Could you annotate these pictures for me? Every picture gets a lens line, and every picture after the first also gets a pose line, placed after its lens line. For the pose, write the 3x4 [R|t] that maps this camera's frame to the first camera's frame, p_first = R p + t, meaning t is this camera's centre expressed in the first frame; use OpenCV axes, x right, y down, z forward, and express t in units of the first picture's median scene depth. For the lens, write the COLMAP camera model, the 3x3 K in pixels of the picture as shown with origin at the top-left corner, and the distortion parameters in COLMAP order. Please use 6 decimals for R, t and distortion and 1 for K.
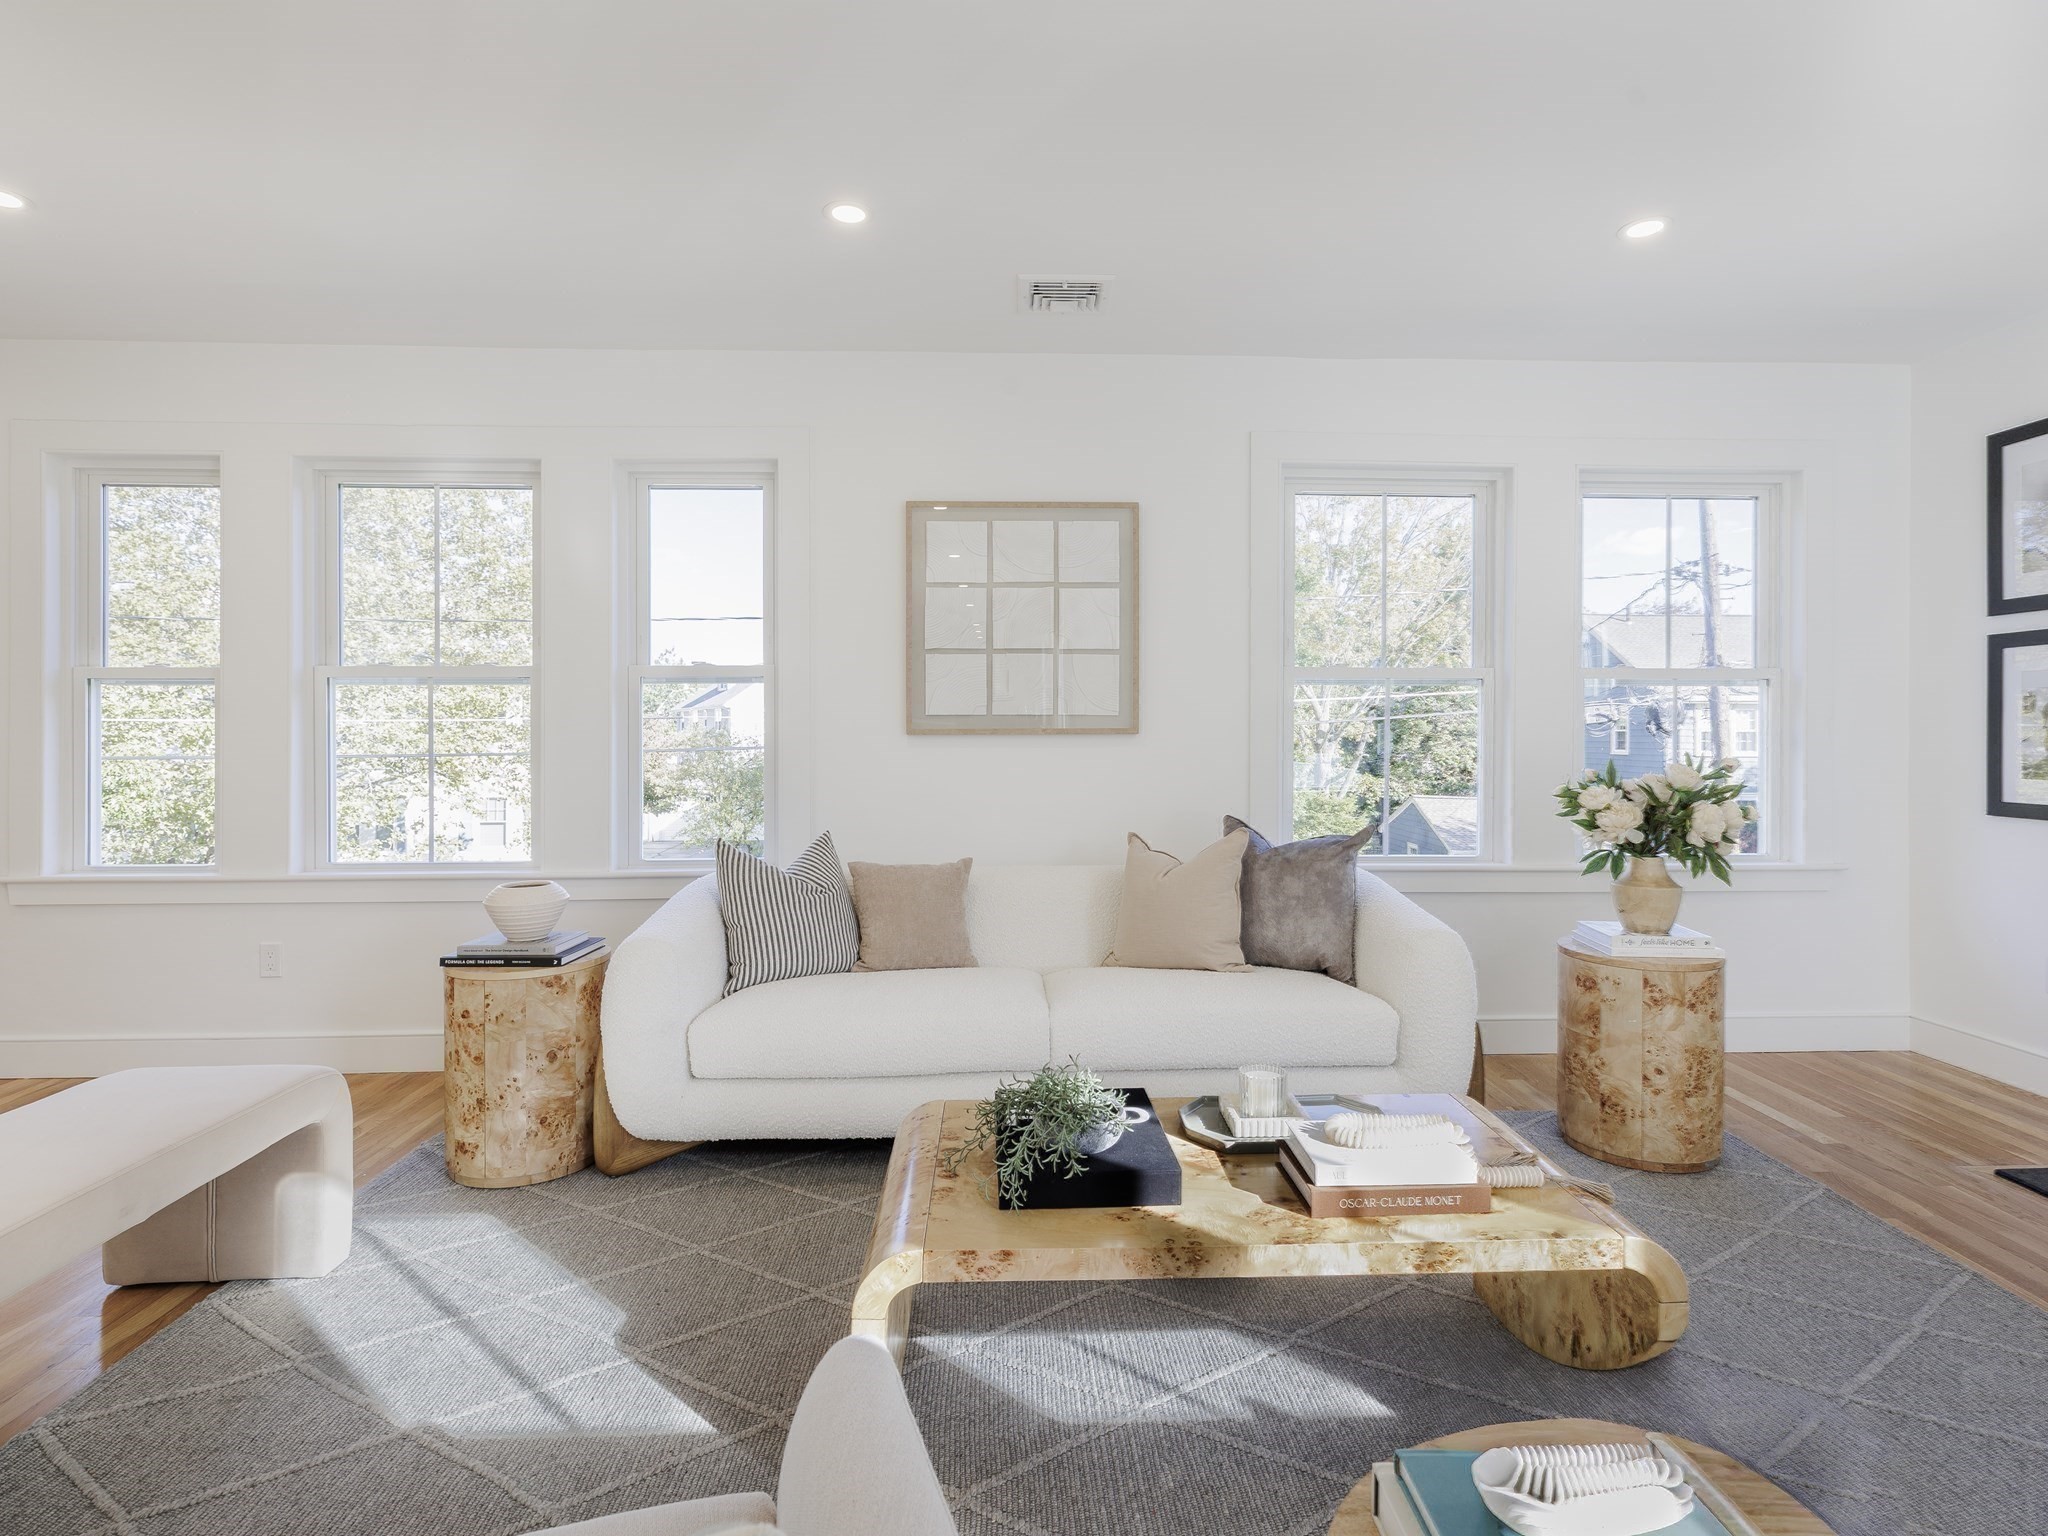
lens RADIAL K [[1038.6, 0, 1054.5], [0, 1038.6, 729.7], [0, 0, 1]] dist [0.003148, -0.000609]
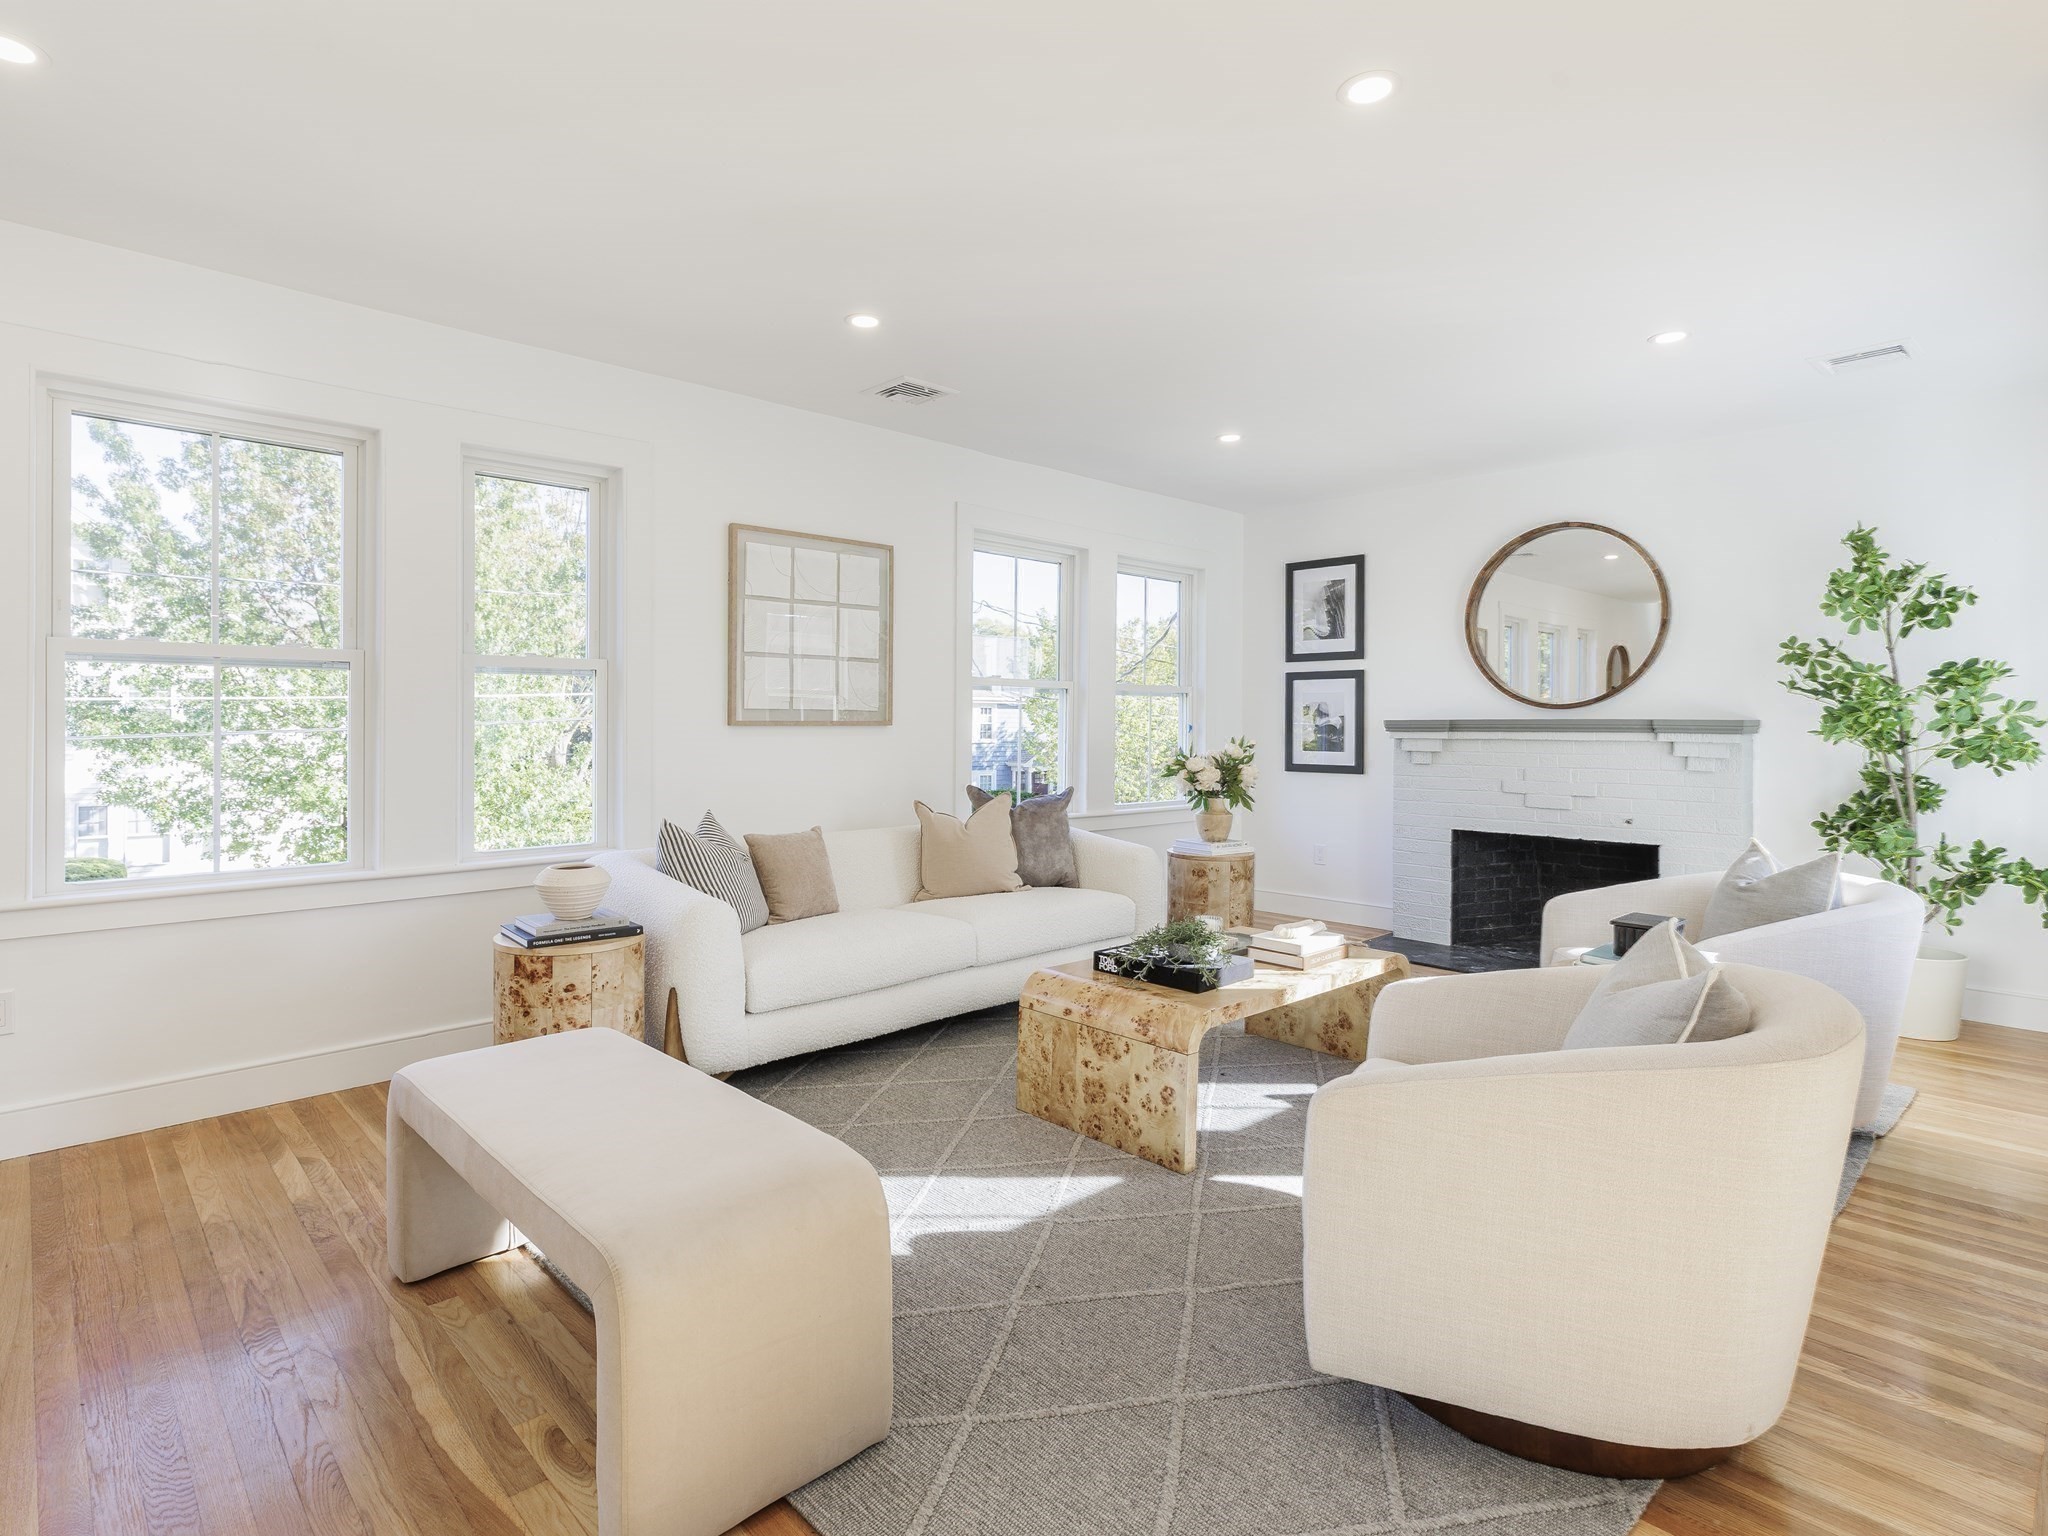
lens RADIAL K [[1036.0, 0, 968.2], [0, 1036.0, 723.7], [0, 0, 1]] dist [0.001327, 0.000331]
pose [[0.774744, 0.003897, 0.632263, -0.763571], [-0.005145, 0.999987, 0.000140, 0.001467], [-0.632254, -0.003362, 0.774754, -0.062265]]
